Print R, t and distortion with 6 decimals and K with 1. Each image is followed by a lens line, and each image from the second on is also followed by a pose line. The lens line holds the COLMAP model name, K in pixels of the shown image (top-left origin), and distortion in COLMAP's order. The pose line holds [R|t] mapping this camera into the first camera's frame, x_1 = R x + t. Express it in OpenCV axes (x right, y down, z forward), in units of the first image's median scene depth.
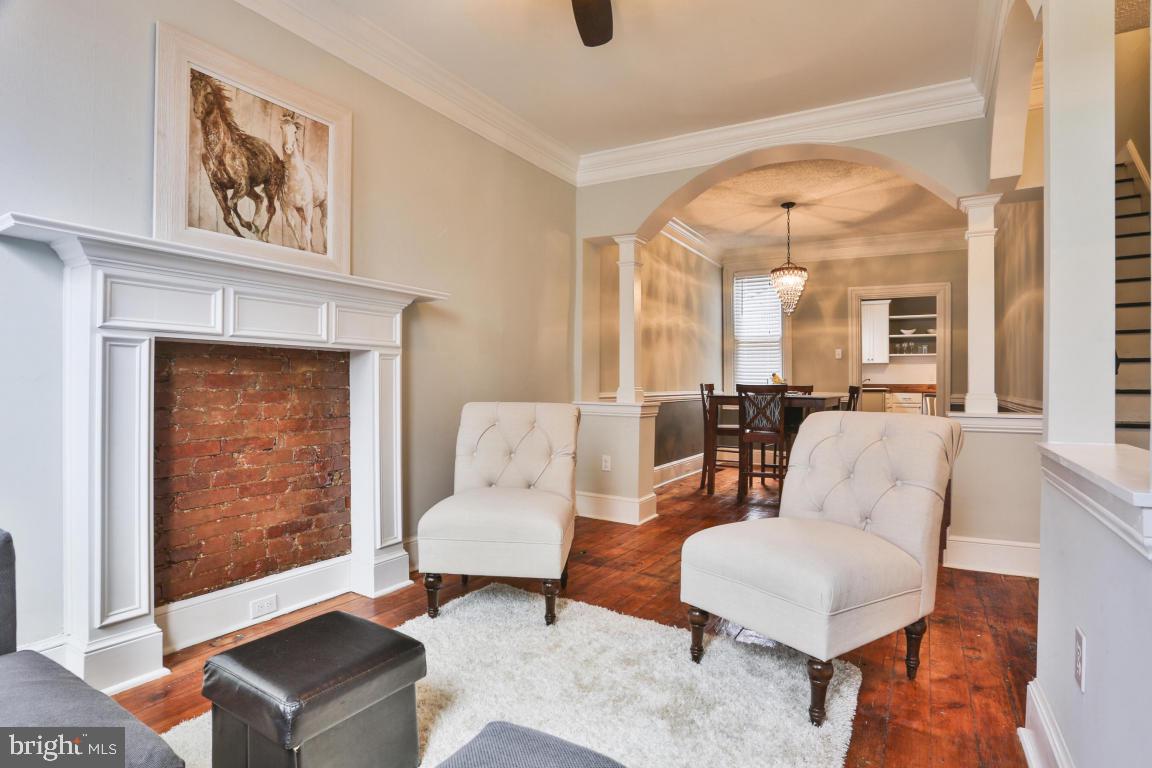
lens RADIAL K [[592.7, 0, 582.2], [0, 592.7, 383.7], [0, 0, 1]] dist [-0.080118, 0.034849]
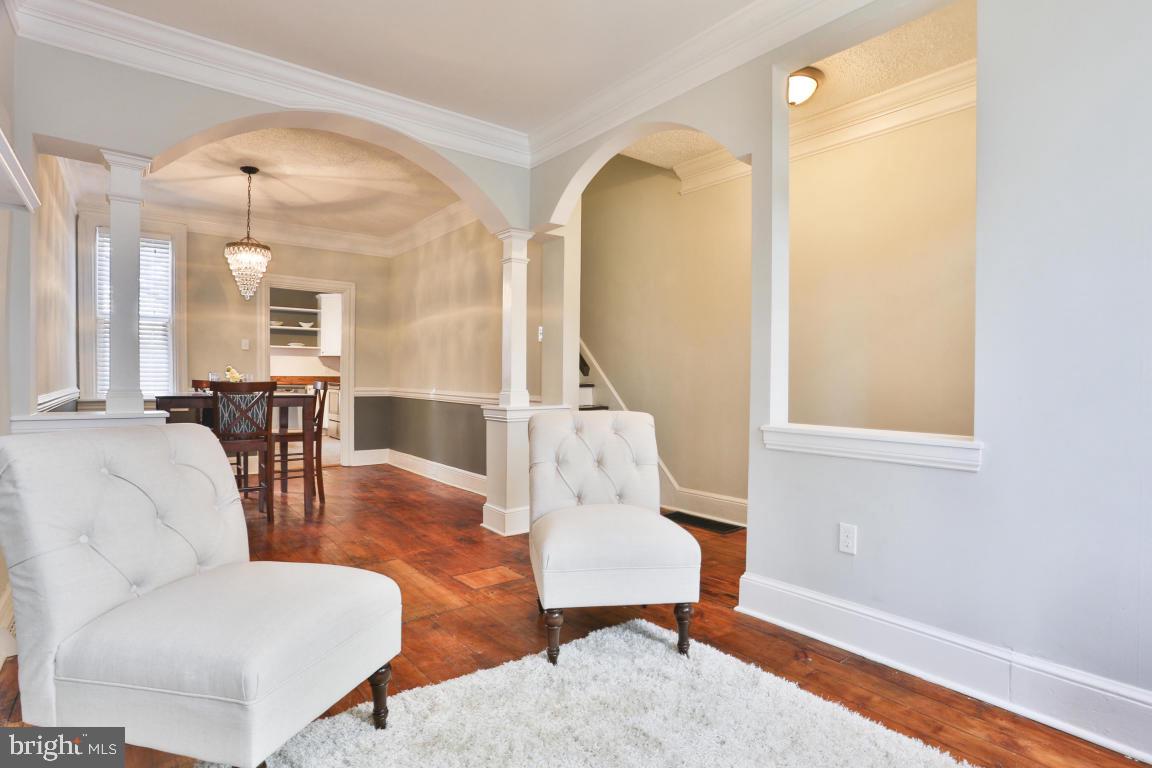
lens RADIAL K [[592.7, 0, 582.2], [0, 592.7, 383.7], [0, 0, 1]] dist [-0.080118, 0.034849]
pose [[0.358305, -0.013332, 0.933510, -0.330422], [-0.006964, 0.999832, 0.016953, -0.014641], [-0.933579, -0.012575, 0.358152, 0.306245]]
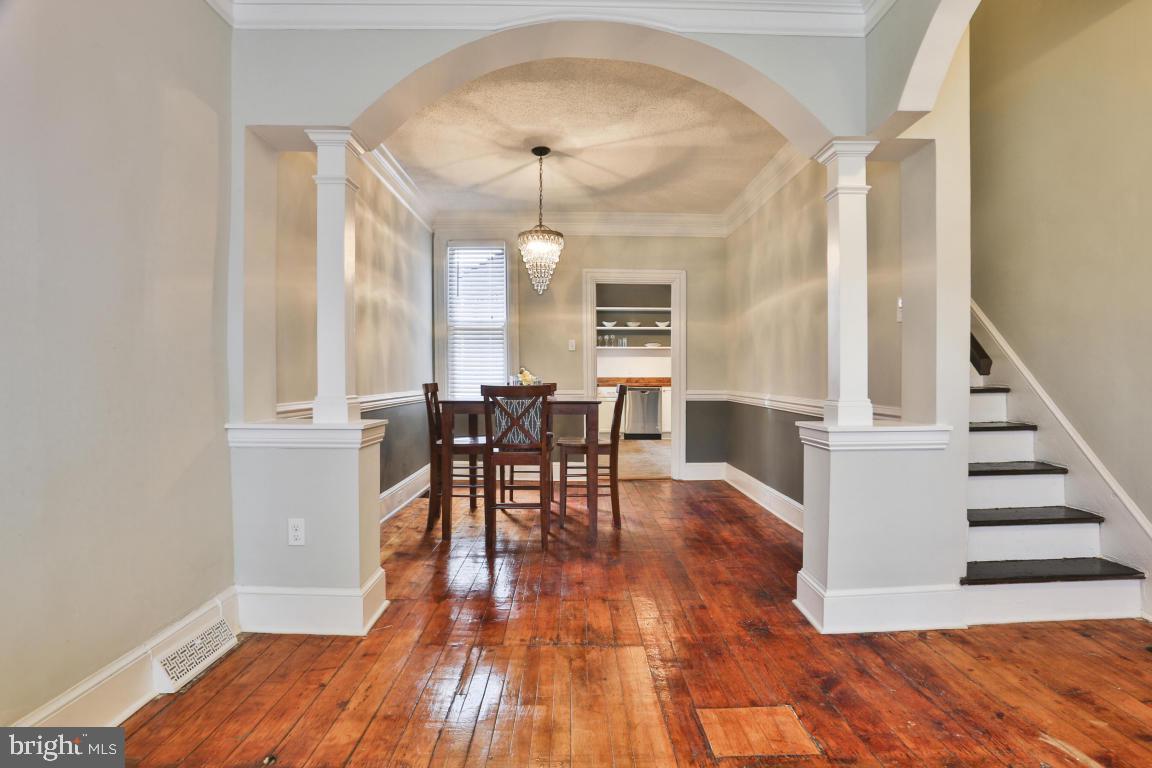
lens RADIAL K [[592.7, 0, 582.2], [0, 592.7, 383.7], [0, 0, 1]] dist [-0.080118, 0.034849]
pose [[0.849394, -0.014330, 0.527565, -0.017496], [0.006204, 0.999833, 0.017168, -0.014160], [-0.527723, -0.011310, 0.849341, 0.391074]]
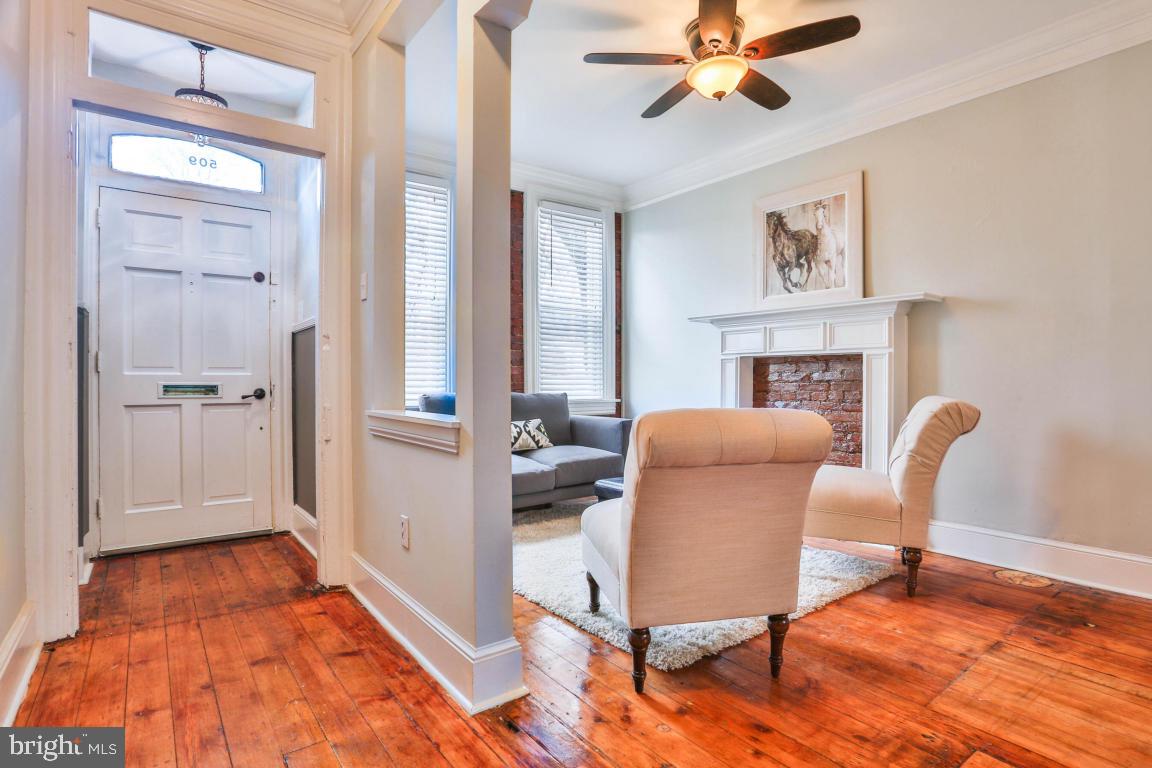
lens RADIAL K [[592.7, 0, 582.2], [0, 592.7, 383.7], [0, 0, 1]] dist [-0.080118, 0.034849]
pose [[-0.377986, -0.000770, -0.925811, 0.655479], [-0.001578, 0.999999, -0.000187, 0.008714], [0.925810, 0.001391, -0.377987, 0.563412]]
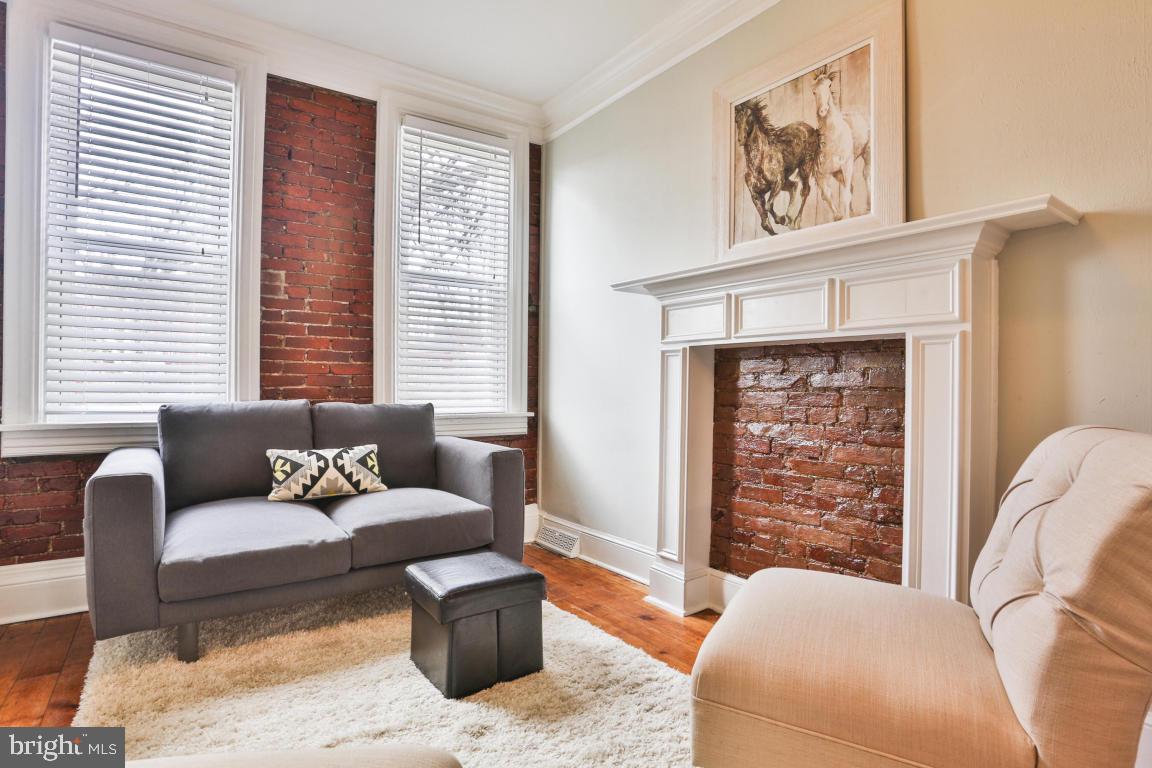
lens RADIAL K [[592.7, 0, 582.2], [0, 592.7, 383.7], [0, 0, 1]] dist [-0.080118, 0.034849]
pose [[-0.406503, -0.012007, -0.913570, 0.235044], [-0.010751, 0.999907, -0.008358, 0.005926], [0.913586, 0.006424, -0.406595, 0.575944]]
